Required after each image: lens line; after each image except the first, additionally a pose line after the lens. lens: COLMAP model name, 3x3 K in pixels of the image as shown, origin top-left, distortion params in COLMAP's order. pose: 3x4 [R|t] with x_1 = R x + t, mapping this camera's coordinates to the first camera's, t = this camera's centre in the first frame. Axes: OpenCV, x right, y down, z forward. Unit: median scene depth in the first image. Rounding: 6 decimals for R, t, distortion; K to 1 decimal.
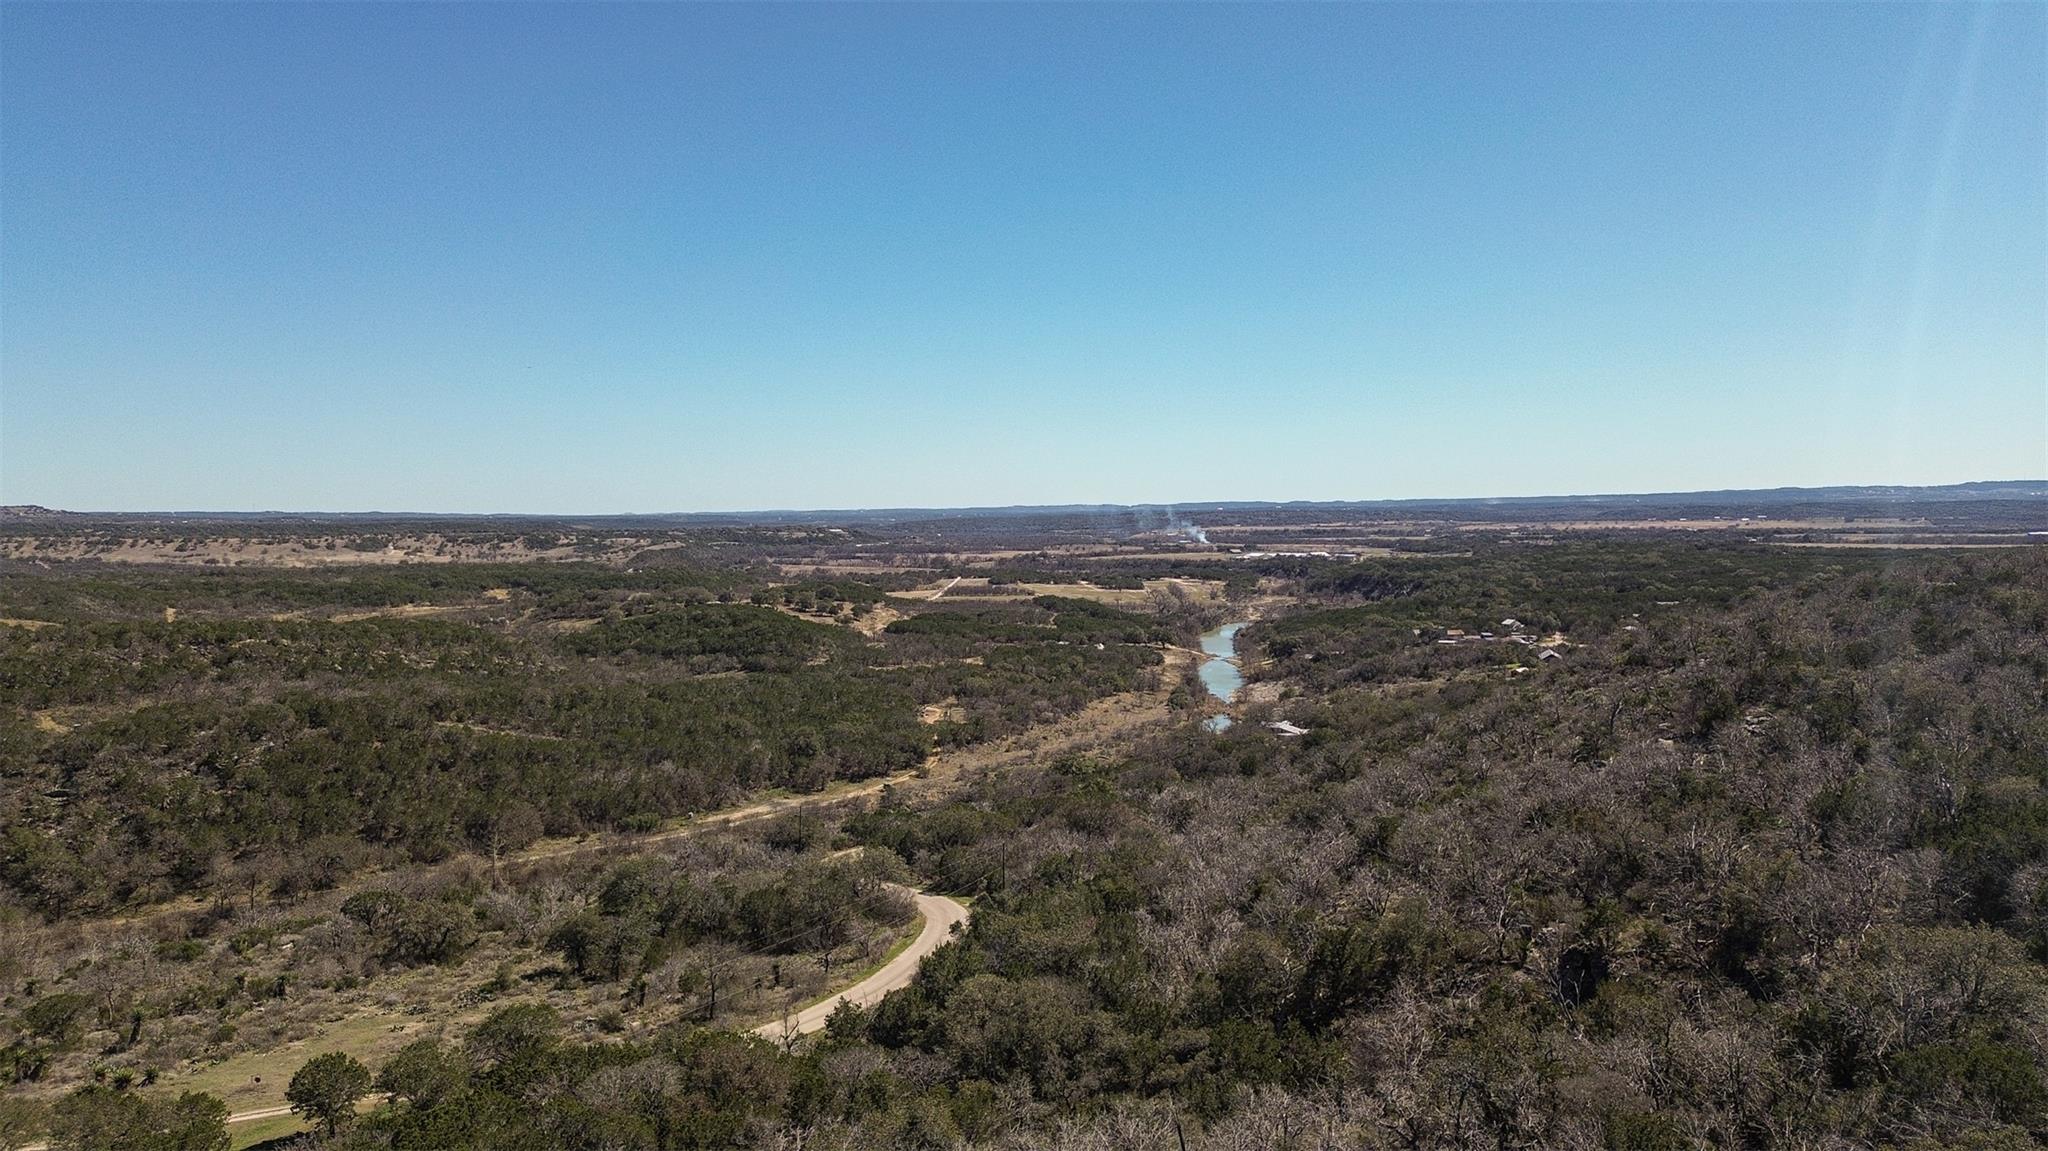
lens RADIAL K [[1445.4, 0, 1022.5], [0, 1445.4, 572.7], [0, 0, 1]] dist [0.076289, -0.082975]
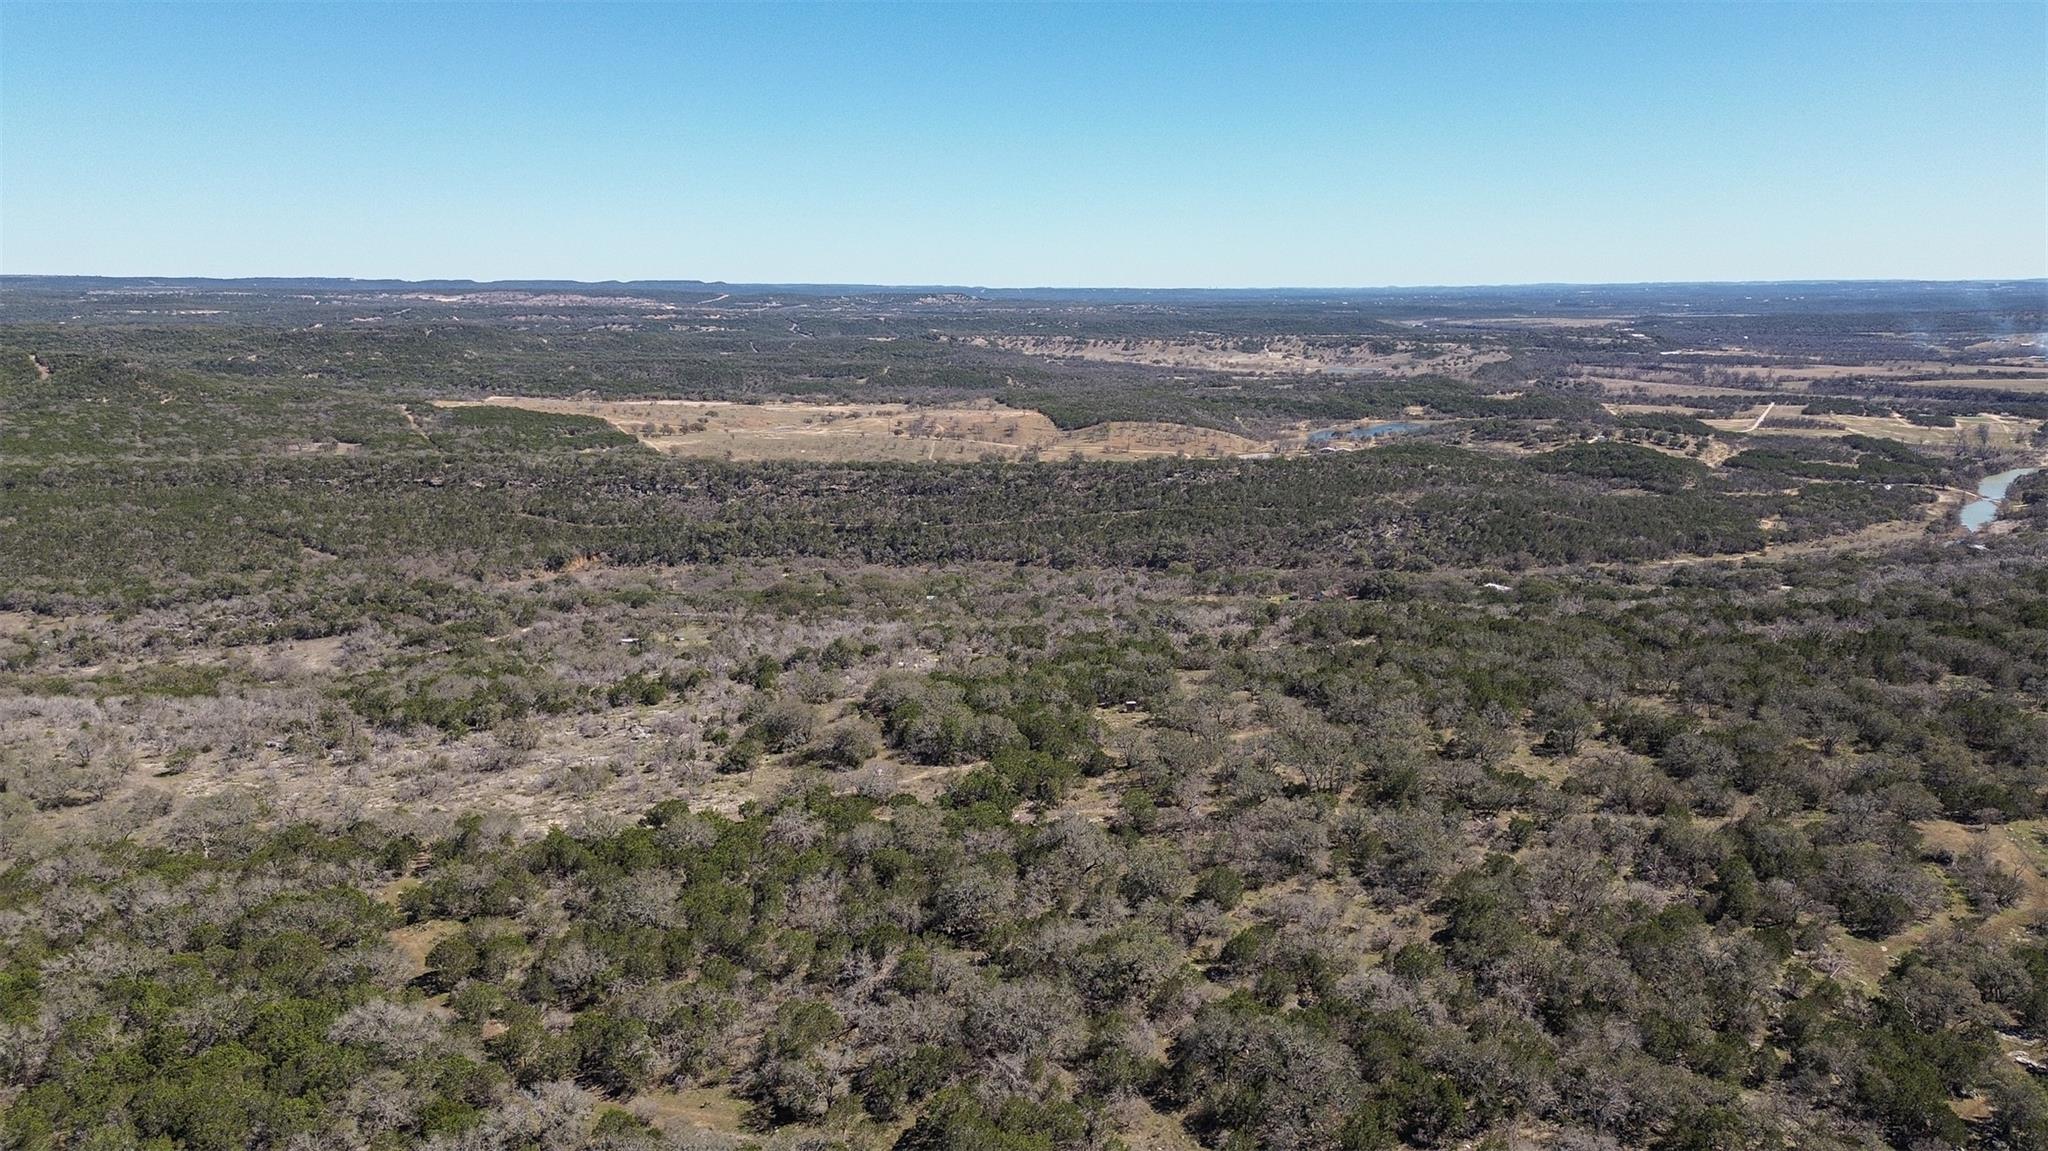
lens RADIAL K [[1441.7, 0, 1022.2], [0, 1441.7, 565.3], [0, 0, 1]] dist [0.071346, -0.072390]
pose [[0.874733, 0.099825, -0.474212, -0.002299], [-0.027544, 0.987213, 0.157009, -0.065370], [0.483822, -0.124279, 0.866297, -0.604740]]
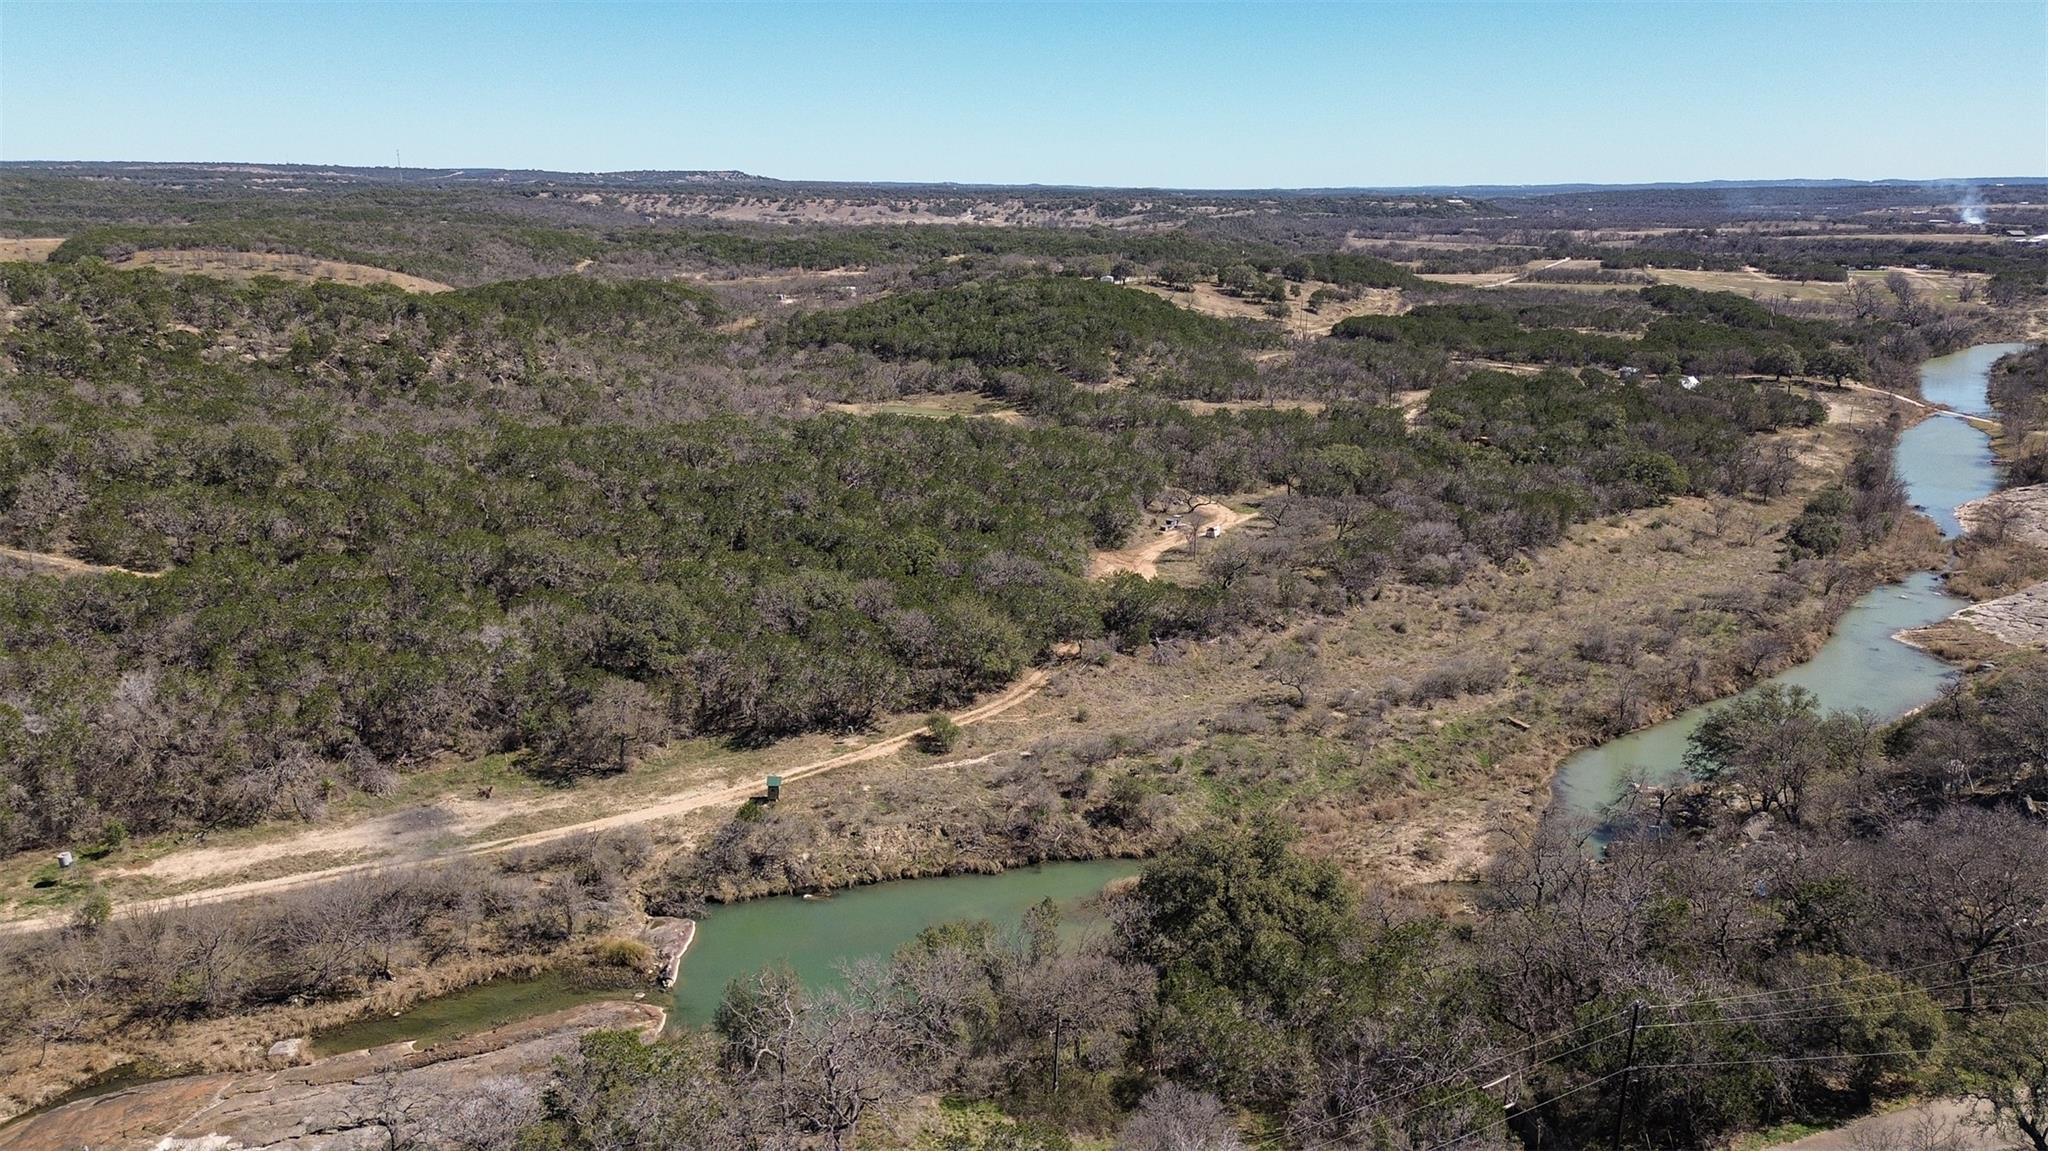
lens RADIAL K [[1445.4, 0, 1022.5], [0, 1445.4, 572.7], [0, 0, 1]] dist [0.076289, -0.082975]
pose [[0.906653, 0.119136, -0.404707, 0.045161], [-0.029620, 0.974907, 0.220633, 0.006198], [0.420837, -0.188050, 0.887431, 0.319343]]
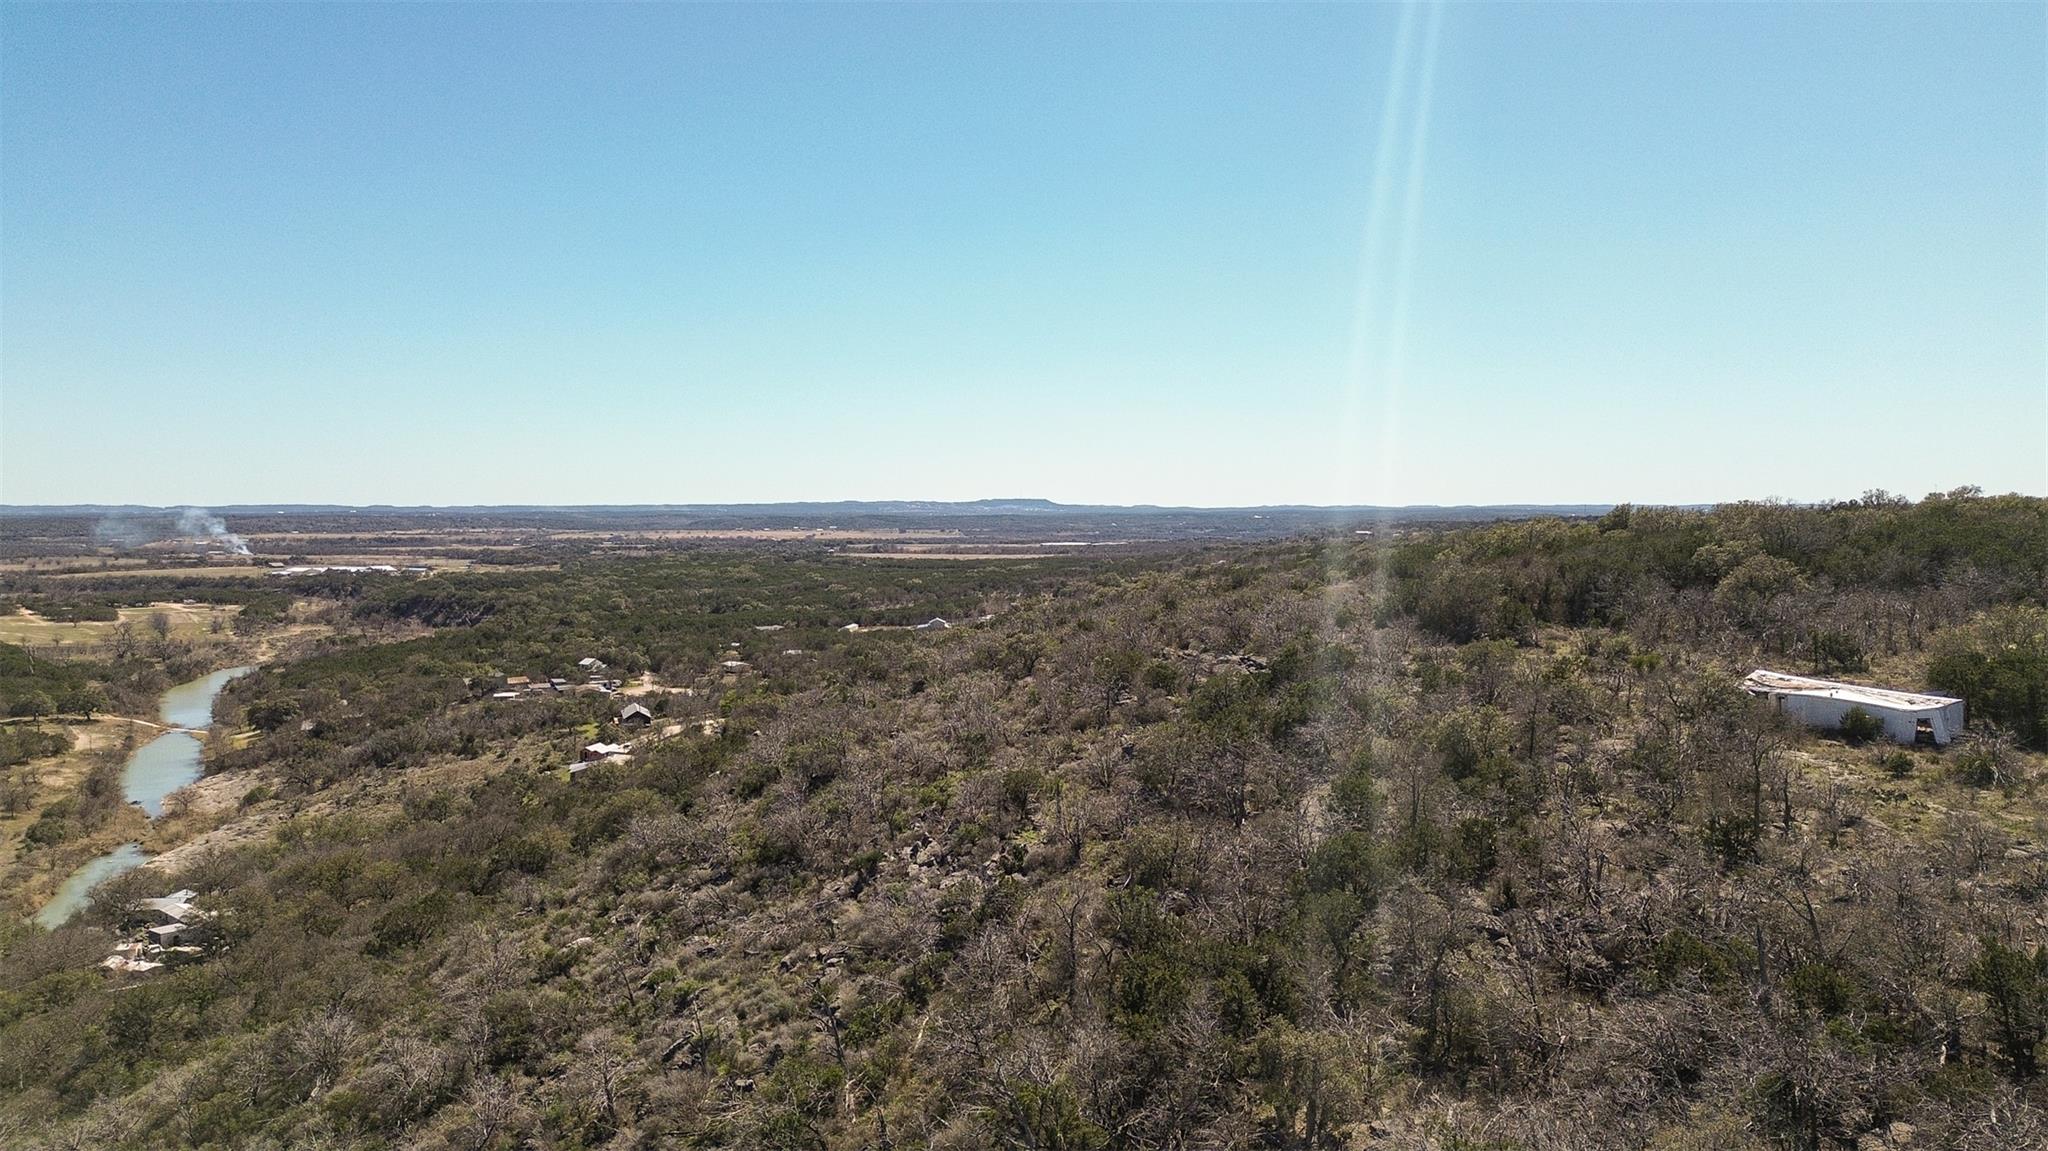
lens RADIAL K [[1445.4, 0, 1022.5], [0, 1445.4, 572.7], [0, 0, 1]] dist [0.076289, -0.082975]
pose [[0.824808, -0.011541, 0.565295, 0.061952], [0.014351, 0.999897, -0.000525, -0.009182], [-0.565231, 0.008545, 0.824889, 0.159609]]
